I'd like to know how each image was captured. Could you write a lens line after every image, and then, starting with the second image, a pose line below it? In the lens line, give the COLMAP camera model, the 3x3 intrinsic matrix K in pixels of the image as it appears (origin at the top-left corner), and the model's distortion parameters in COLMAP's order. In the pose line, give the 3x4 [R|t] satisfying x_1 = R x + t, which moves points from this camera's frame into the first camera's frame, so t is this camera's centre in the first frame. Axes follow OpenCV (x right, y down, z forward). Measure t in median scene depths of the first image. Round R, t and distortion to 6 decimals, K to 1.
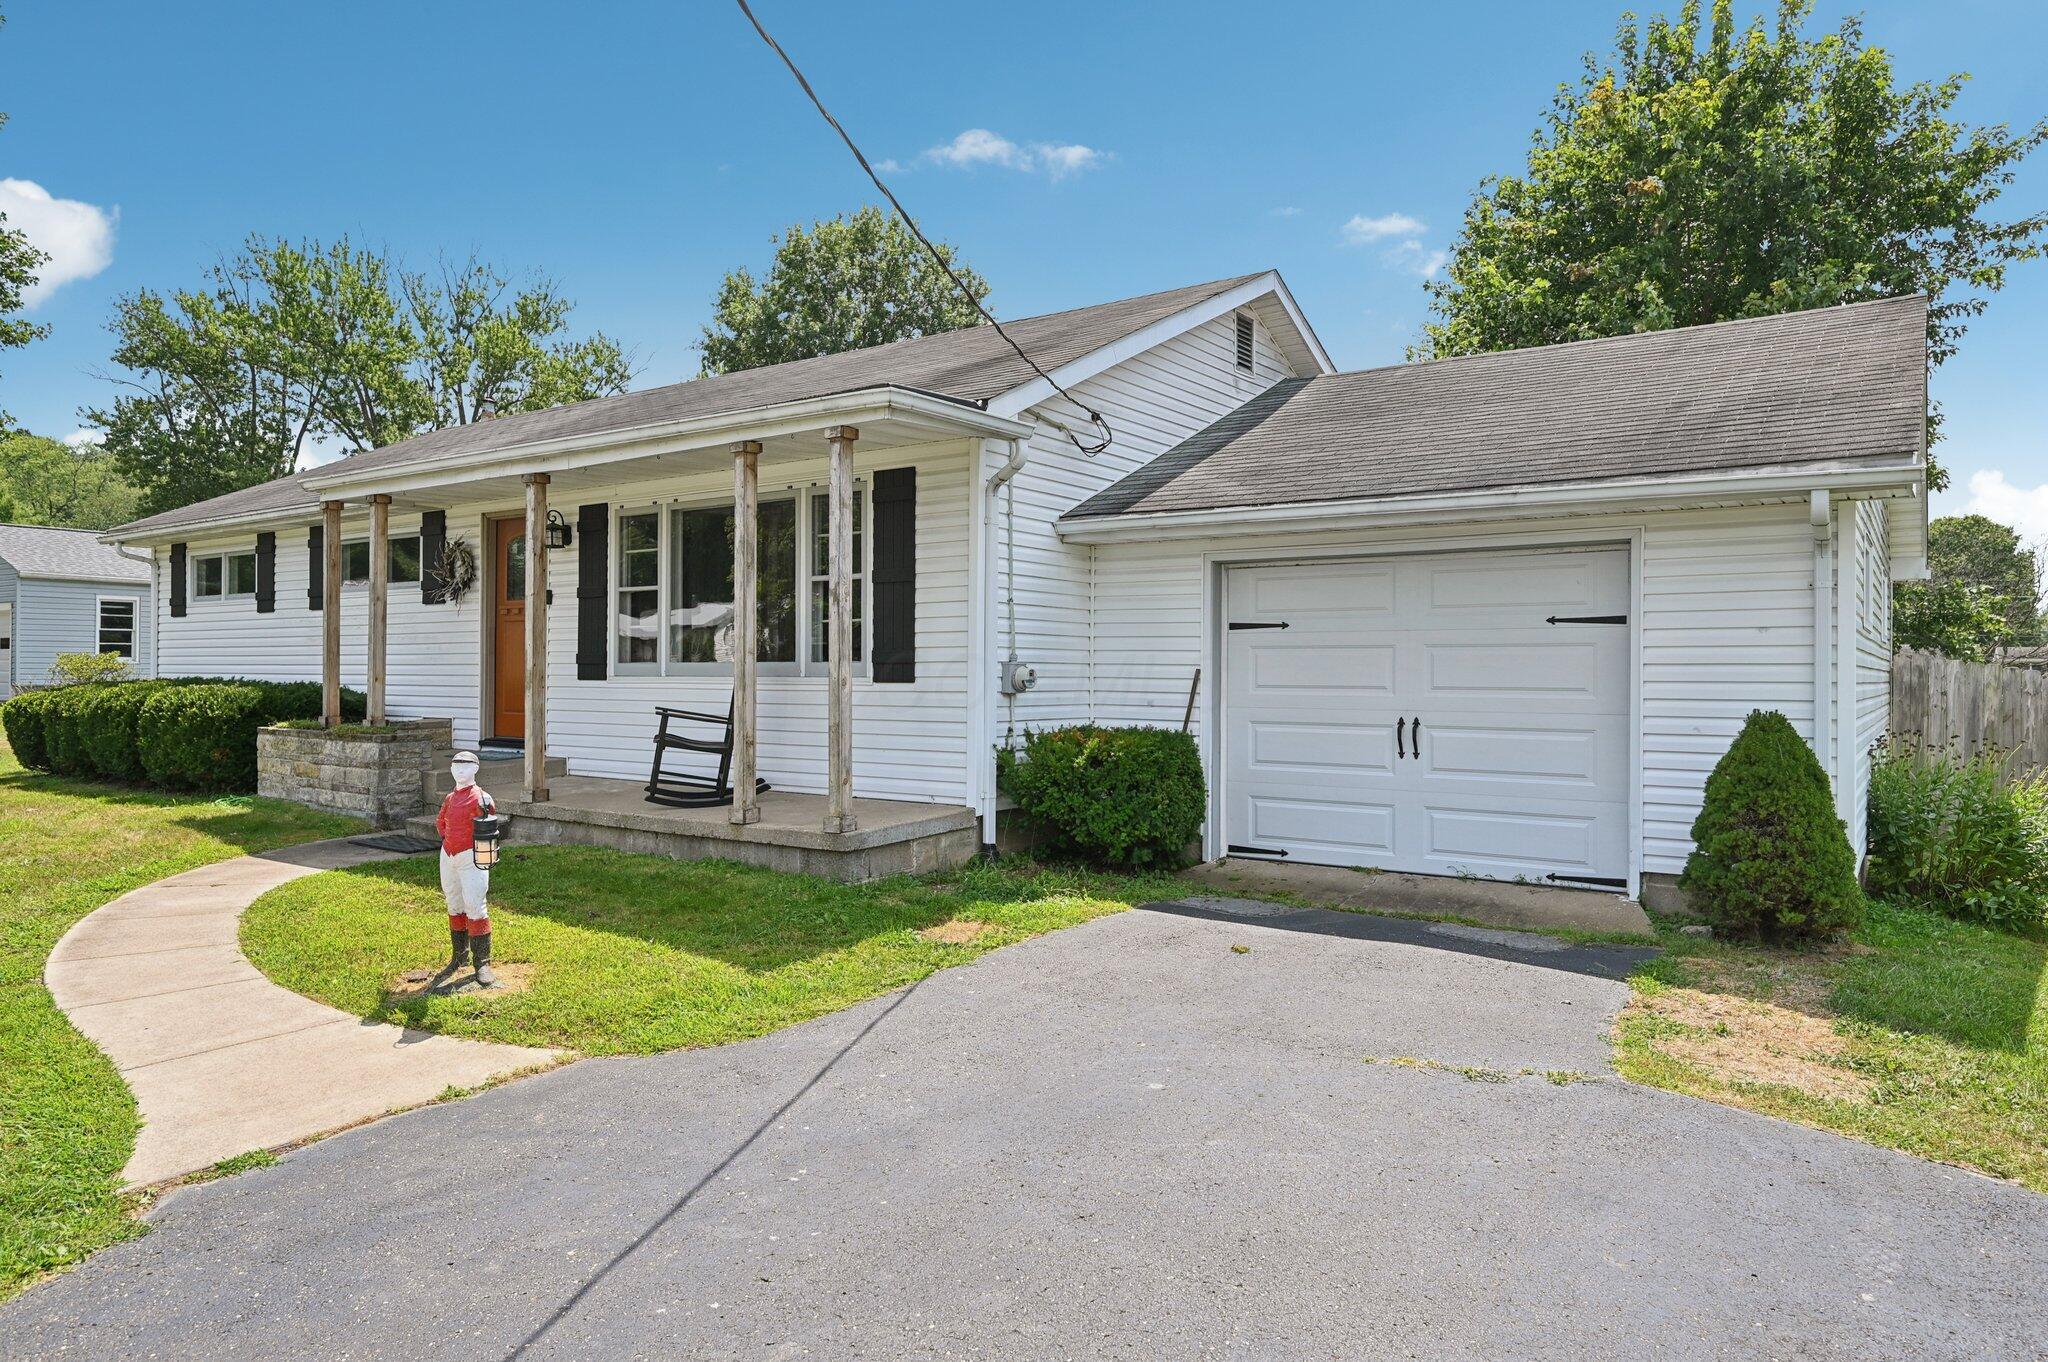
lens RADIAL K [[1294.1, 0, 1024.2], [0, 1294.1, 674.1], [0, 0, 1]] dist [-0.002907, 0.001389]
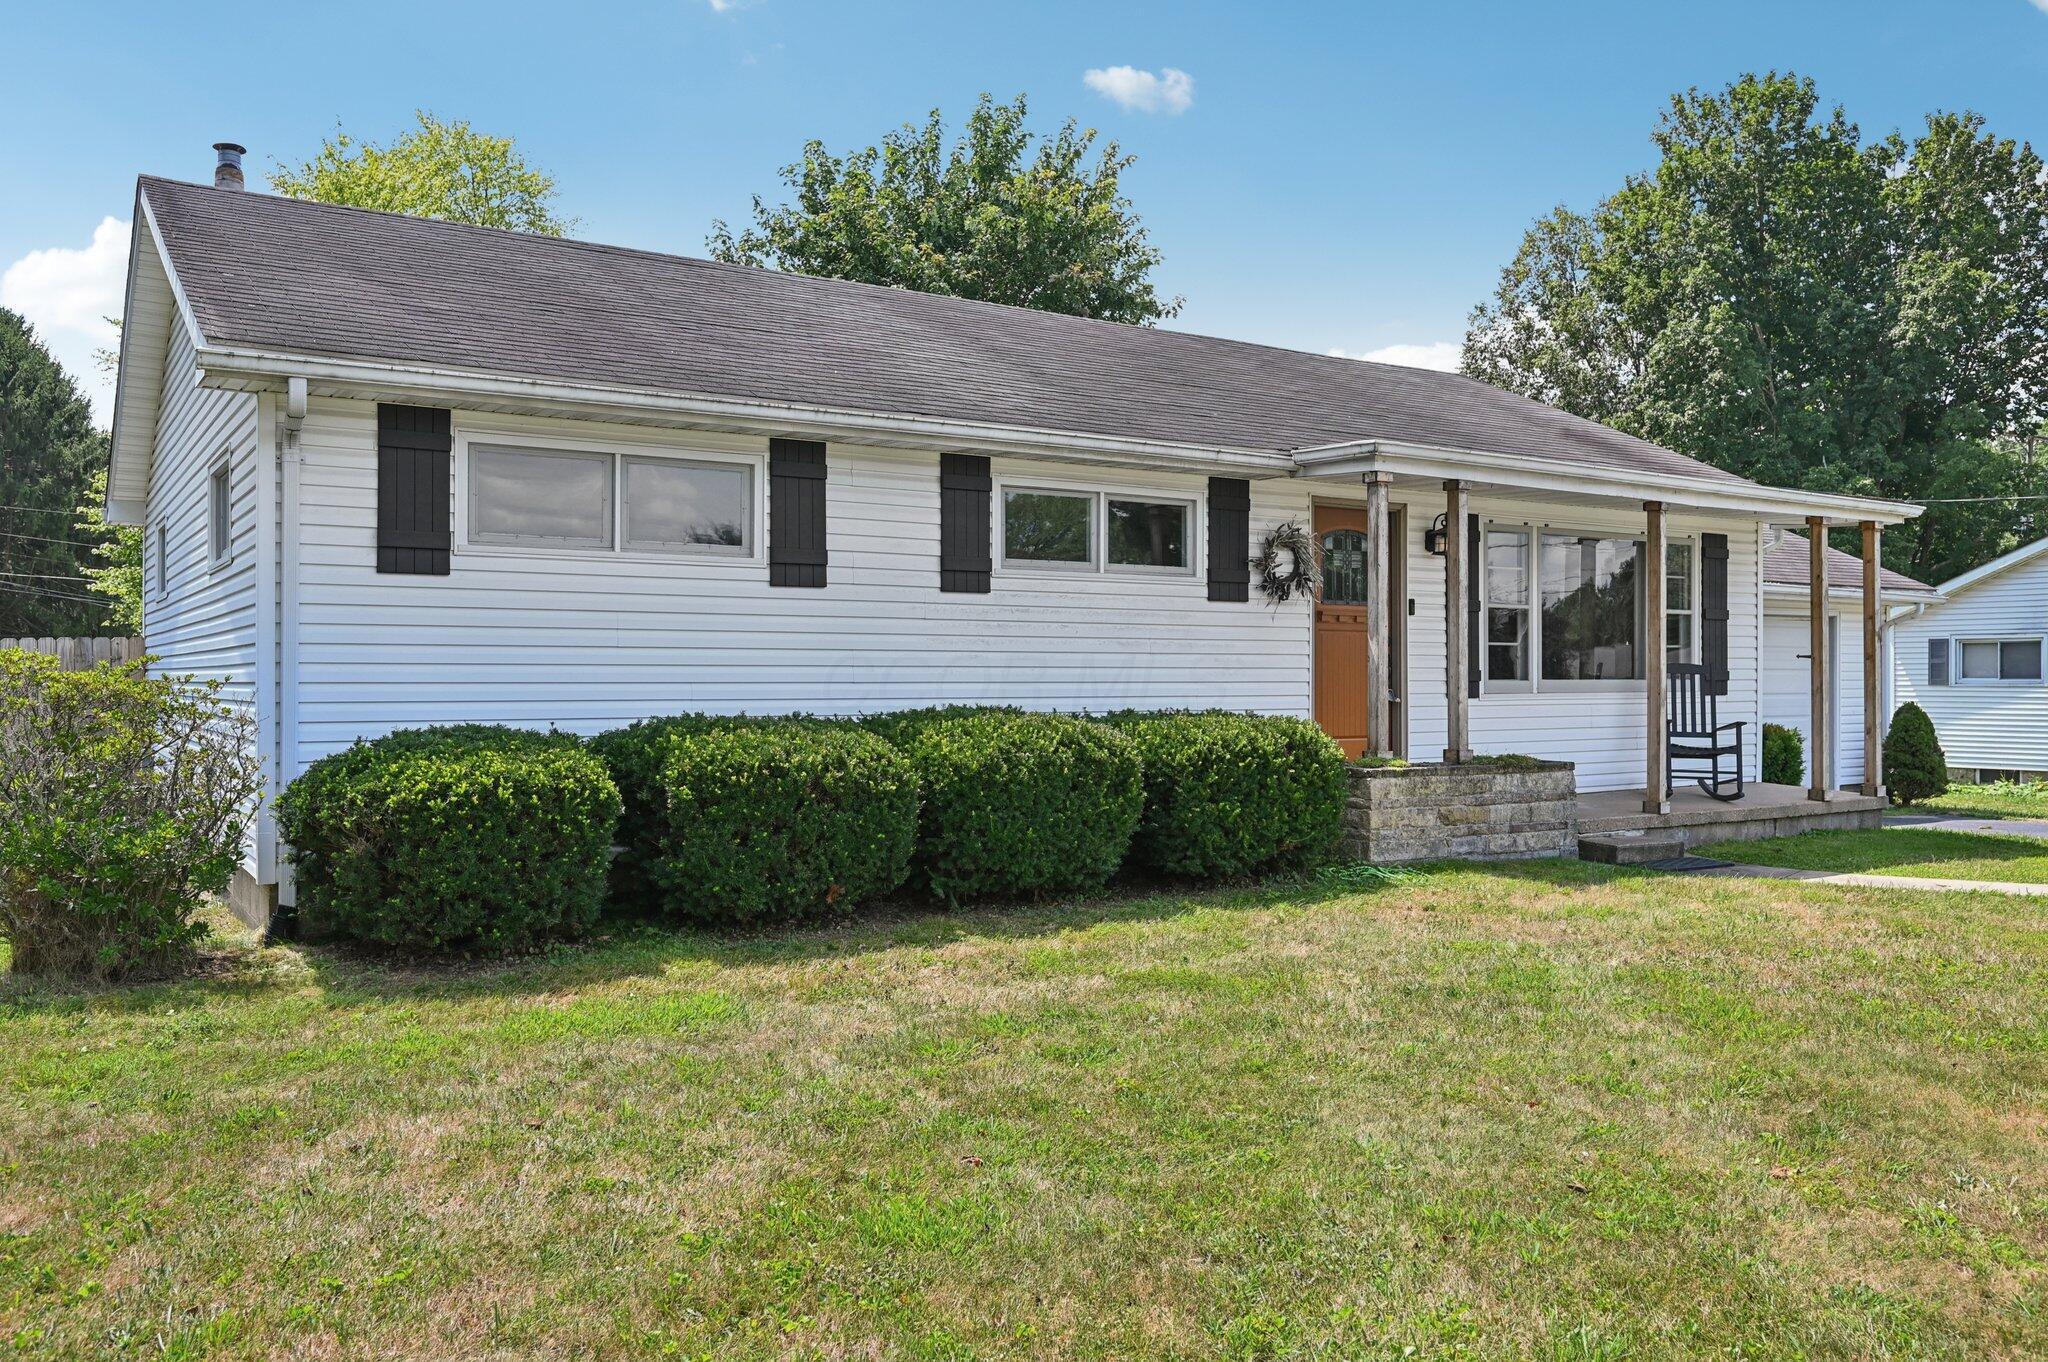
lens RADIAL K [[1579.5, 0, 1029.8], [0, 1579.5, 682.2], [0, 0, 1]] dist [0.006839, 0.002199]
pose [[0.365385, -0.006529, 0.930834, -1.549019], [0.001554, 0.999978, 0.006403, -0.014917], [-0.930855, -0.000893, 0.365387, 0.879510]]
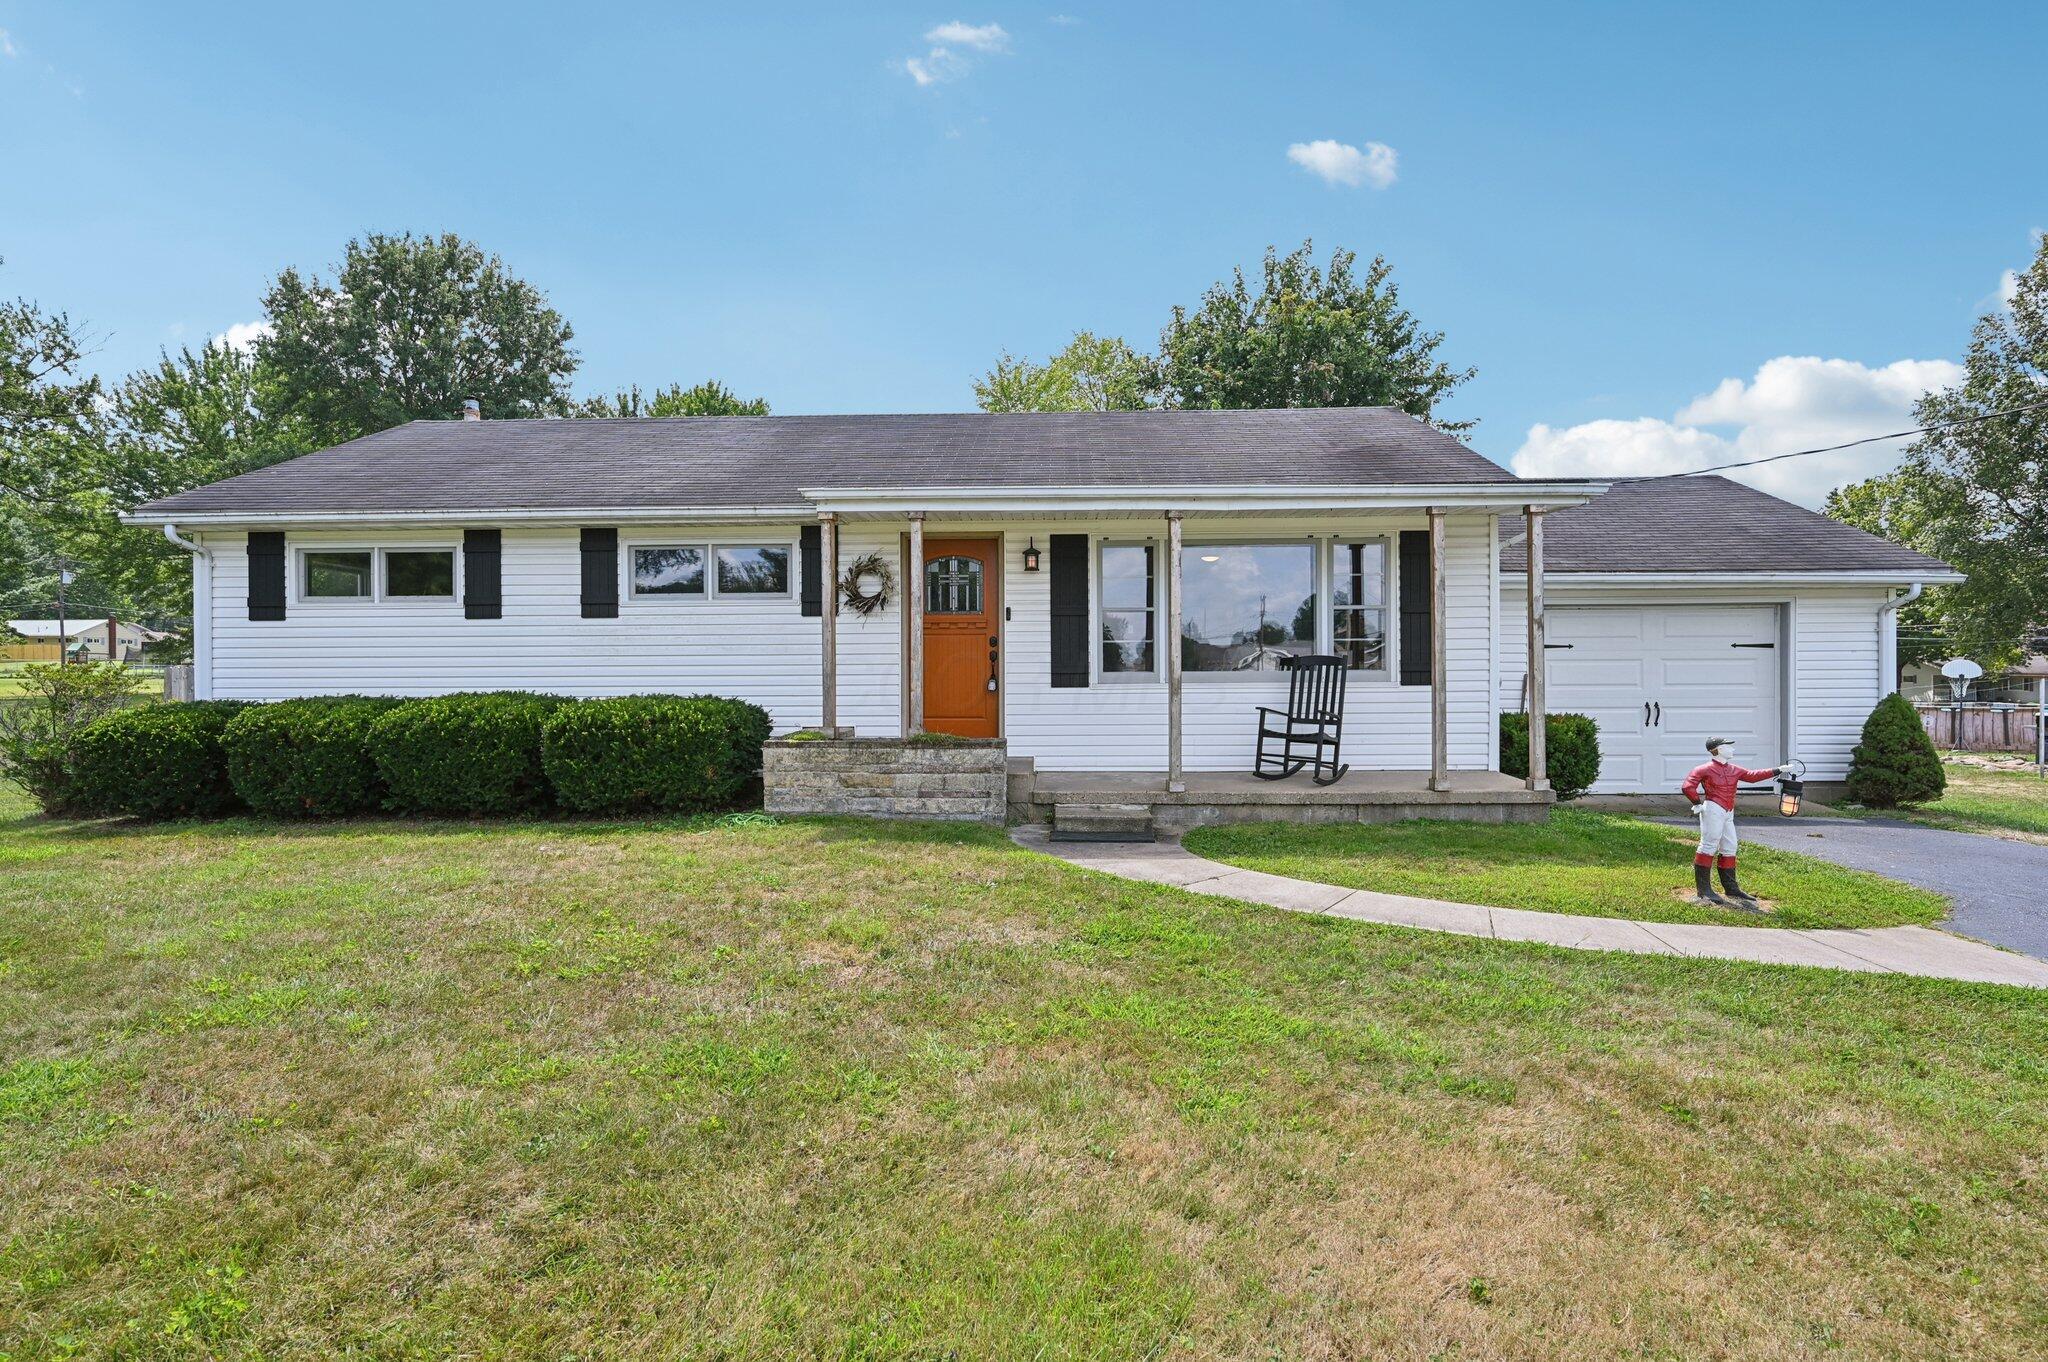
lens RADIAL K [[1024.6, 0, 1019.6], [0, 1024.6, 681.8], [0, 0, 1]] dist [0.001012, 0.000493]
pose [[0.835560, -0.009938, 0.549310, -0.880245], [0.008712, 0.999950, 0.004838, -0.004936], [-0.549330, 0.000743, 0.835605, 0.264138]]
